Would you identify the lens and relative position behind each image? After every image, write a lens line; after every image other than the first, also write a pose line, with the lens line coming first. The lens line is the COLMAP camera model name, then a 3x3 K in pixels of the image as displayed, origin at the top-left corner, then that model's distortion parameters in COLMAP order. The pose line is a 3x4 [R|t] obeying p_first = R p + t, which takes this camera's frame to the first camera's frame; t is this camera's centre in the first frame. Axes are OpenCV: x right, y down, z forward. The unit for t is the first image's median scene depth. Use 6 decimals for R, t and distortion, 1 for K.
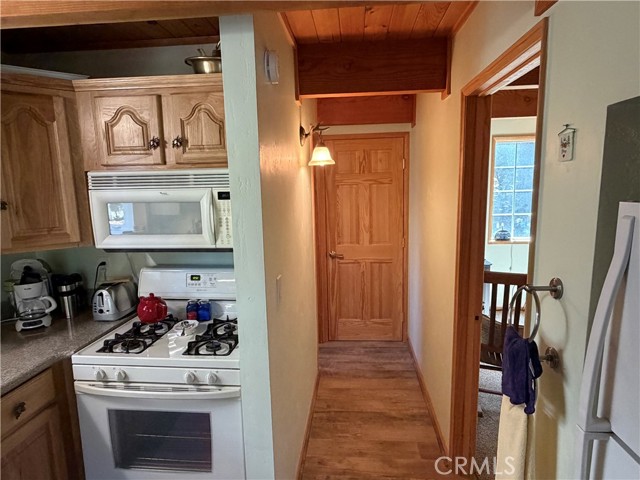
lens RADIAL K [[383.9, 0, 318.3], [0, 383.9, 244.5], [0, 0, 1]] dist [0.000428, 0.000123]
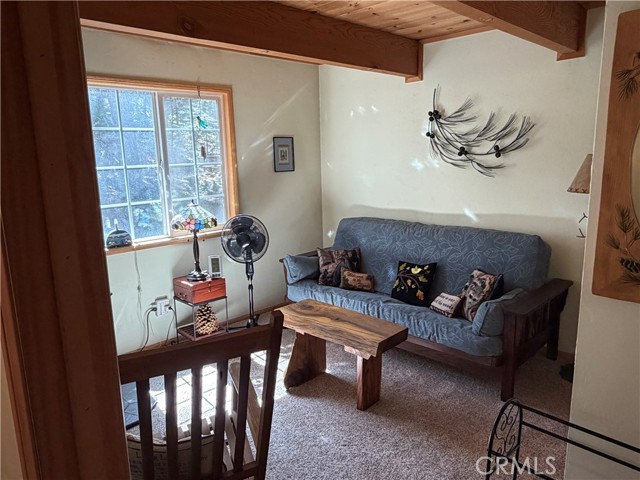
lens RADIAL K [[459.4, 0, 319.3], [0, 459.4, 239.8], [0, 0, 1]] dist [0.010791, -0.003728]
pose [[0.628205, -0.139317, 0.765474, 0.300590], [0.129601, 0.988830, 0.073607, -0.094395], [-0.767178, 0.052966, 0.639243, 0.730432]]
